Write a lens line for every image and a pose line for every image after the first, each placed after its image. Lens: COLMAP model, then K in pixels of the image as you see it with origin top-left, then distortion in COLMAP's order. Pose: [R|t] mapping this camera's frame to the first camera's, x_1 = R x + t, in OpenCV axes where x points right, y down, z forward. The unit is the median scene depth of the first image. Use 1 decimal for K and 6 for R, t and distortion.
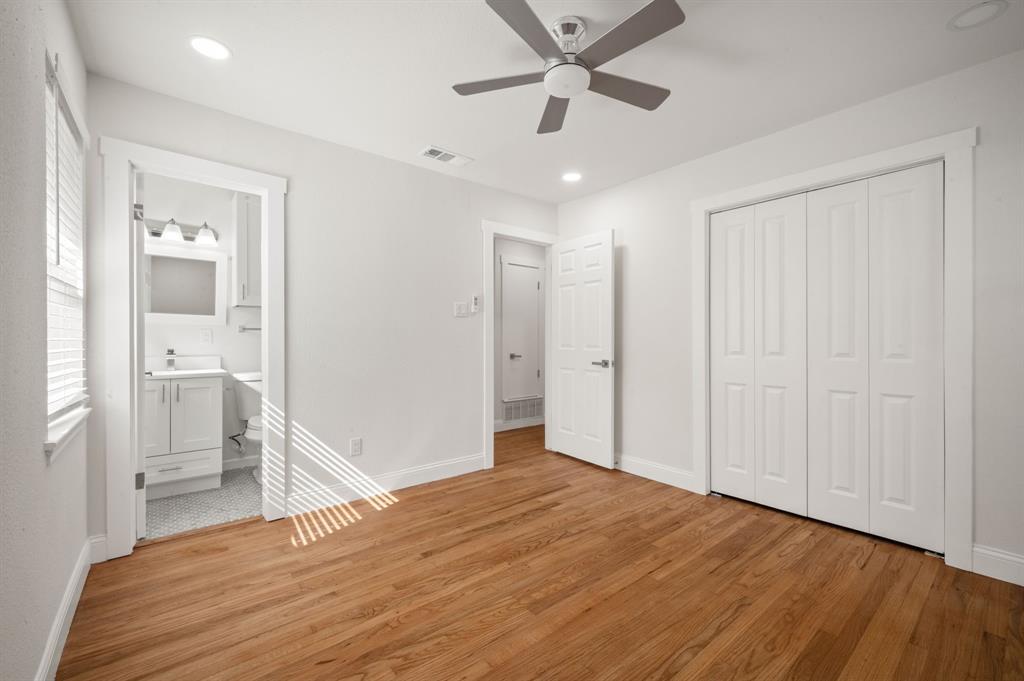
lens RADIAL K [[428.3, 0, 514.8], [0, 428.3, 341.2], [0, 0, 1]] dist [0.001954, -0.000290]
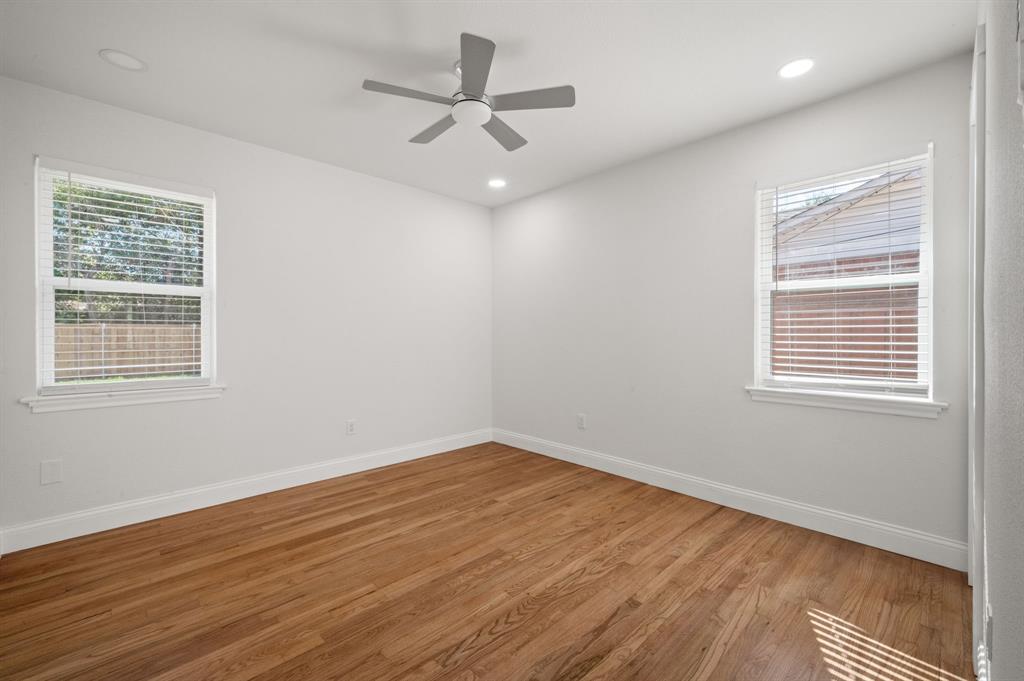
lens RADIAL K [[428.3, 0, 507.7], [0, 428.3, 337.2], [0, 0, 1]] dist [0.001954, -0.000290]
pose [[-0.998207, 0.001453, -0.059830, 0.087986], [0.000733, 0.999927, 0.012051, -0.012052], [0.059844, 0.011986, -0.998136, 2.040949]]
